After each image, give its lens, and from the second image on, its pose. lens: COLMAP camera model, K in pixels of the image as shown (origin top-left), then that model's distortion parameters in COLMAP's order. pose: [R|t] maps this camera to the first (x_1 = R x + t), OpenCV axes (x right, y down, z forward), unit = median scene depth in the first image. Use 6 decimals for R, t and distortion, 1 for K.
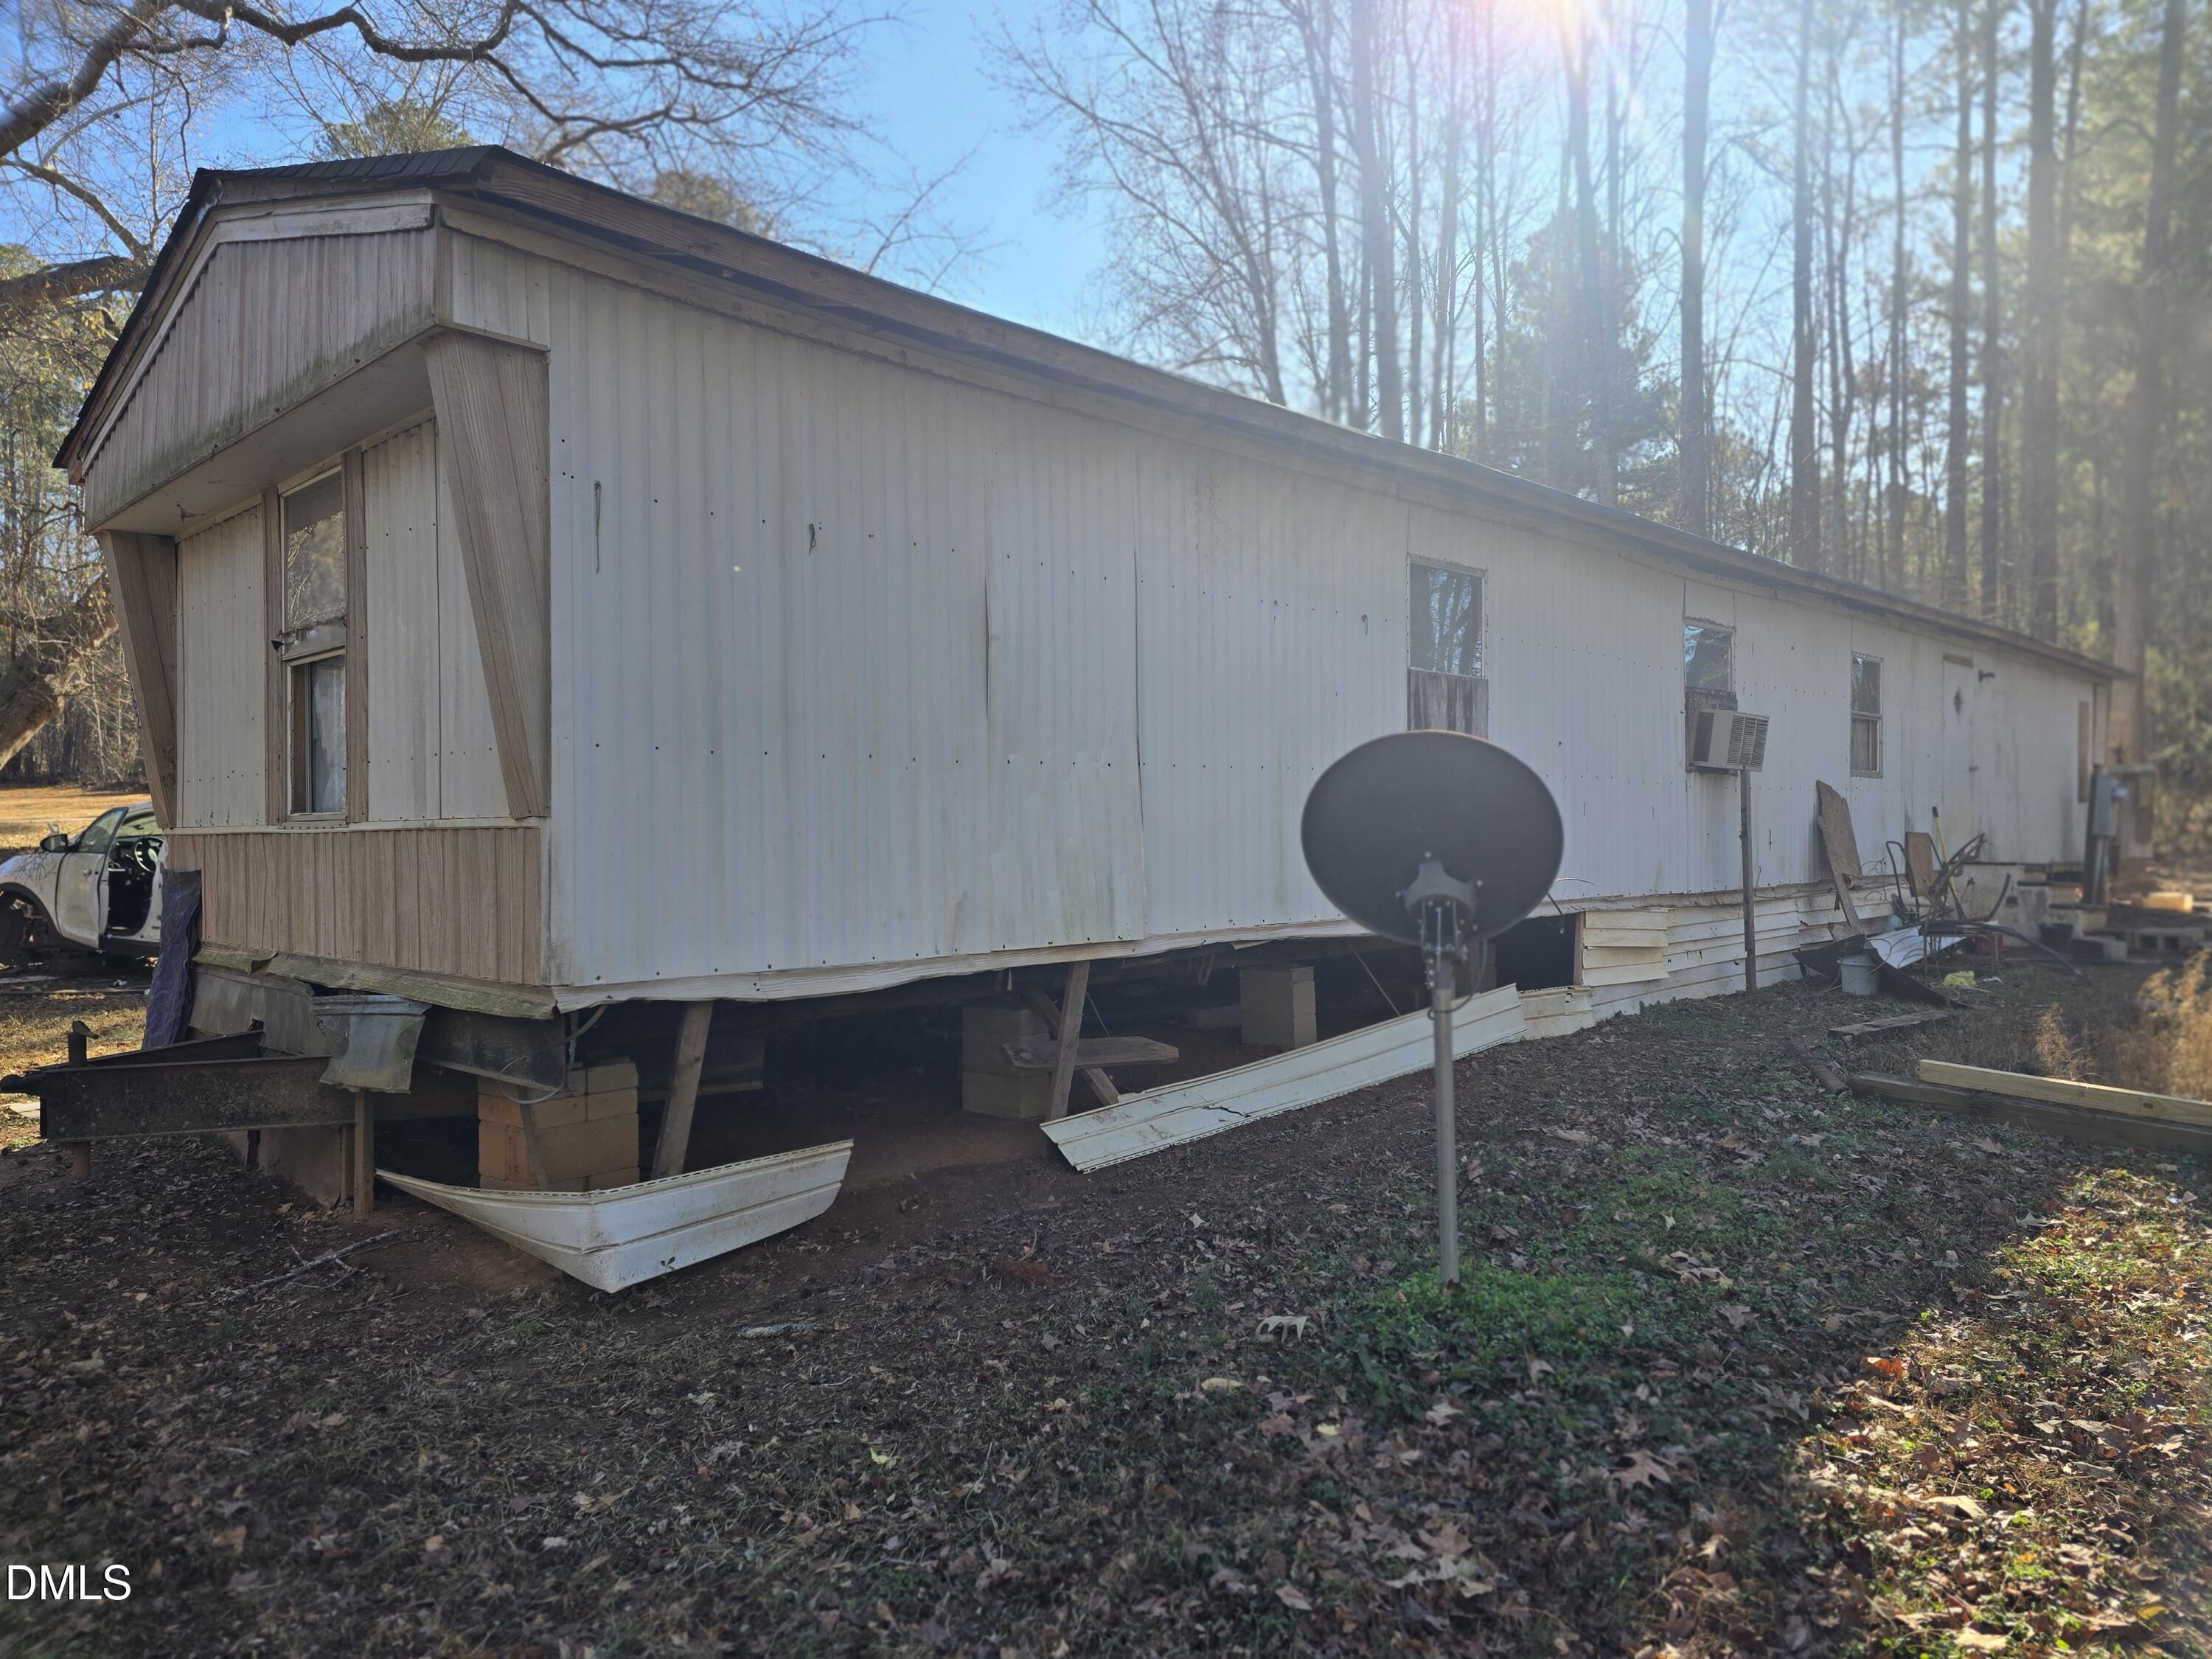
lens RADIAL K [[1479.2, 0, 1105.8], [0, 1479.2, 824.5], [0, 0, 1]] dist [0.061894, -0.032106]
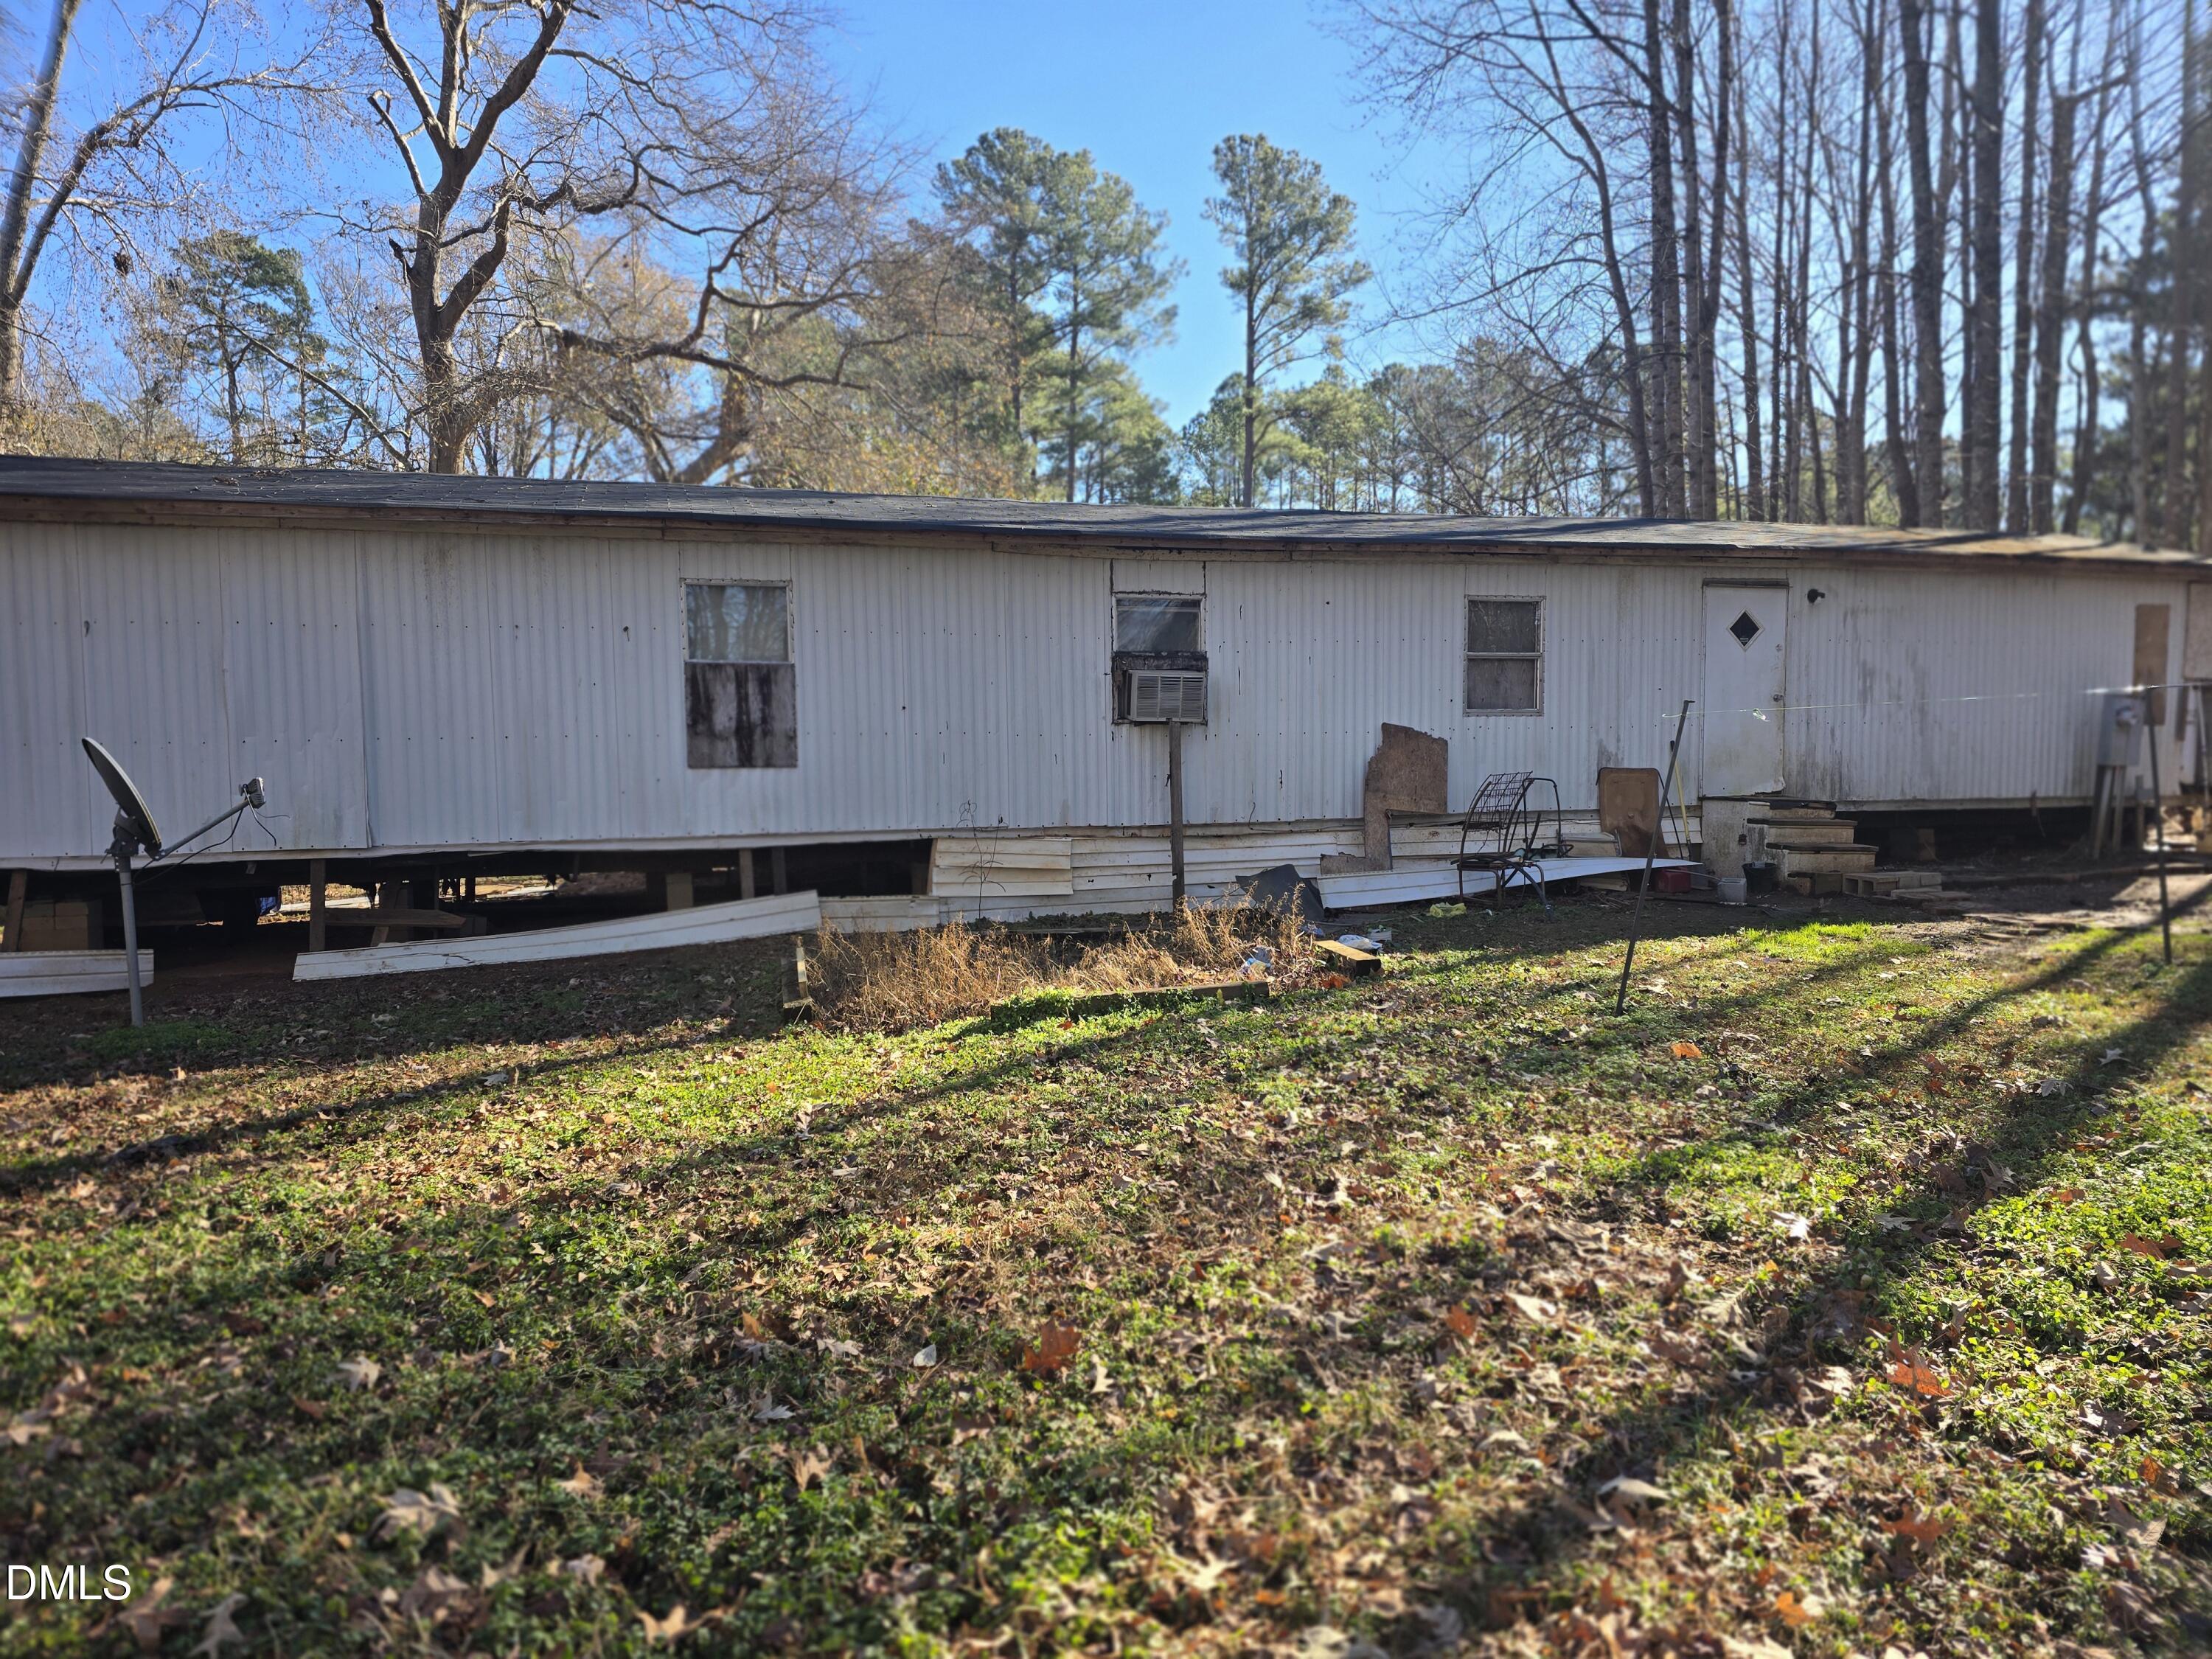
lens RADIAL K [[1479.2, 0, 1107.8], [0, 1479.2, 827.2], [0, 0, 1]] dist [0.061894, -0.032106]
pose [[0.876382, 0.063868, -0.477363, 1.058326], [-0.008648, 0.993095, 0.116992, -0.101613], [0.481539, -0.098401, 0.870883, -0.036849]]
